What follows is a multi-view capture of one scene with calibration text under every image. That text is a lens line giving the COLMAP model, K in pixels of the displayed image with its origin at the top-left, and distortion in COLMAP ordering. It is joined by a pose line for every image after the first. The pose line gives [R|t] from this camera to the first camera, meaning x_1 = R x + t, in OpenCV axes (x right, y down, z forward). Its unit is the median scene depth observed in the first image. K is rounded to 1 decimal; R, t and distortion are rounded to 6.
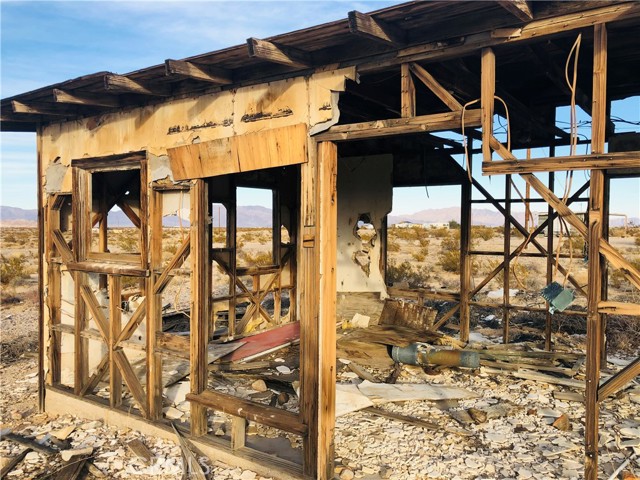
lens RADIAL K [[520.6, 0, 319.8], [0, 520.6, 245.6], [0, 0, 1]] dist [0.035444, -0.045546]
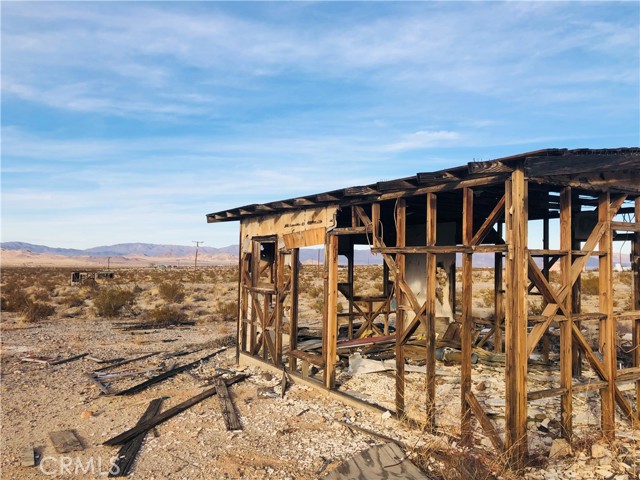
lens RADIAL K [[520.6, 0, 324.3], [0, 520.6, 241.4], [0, 0, 1]] dist [0.035444, -0.045546]
pose [[0.911983, -0.005184, -0.410196, 0.628912], [-0.029140, 0.996576, -0.077382, 0.003060], [0.409193, 0.082524, 0.908709, -0.743332]]
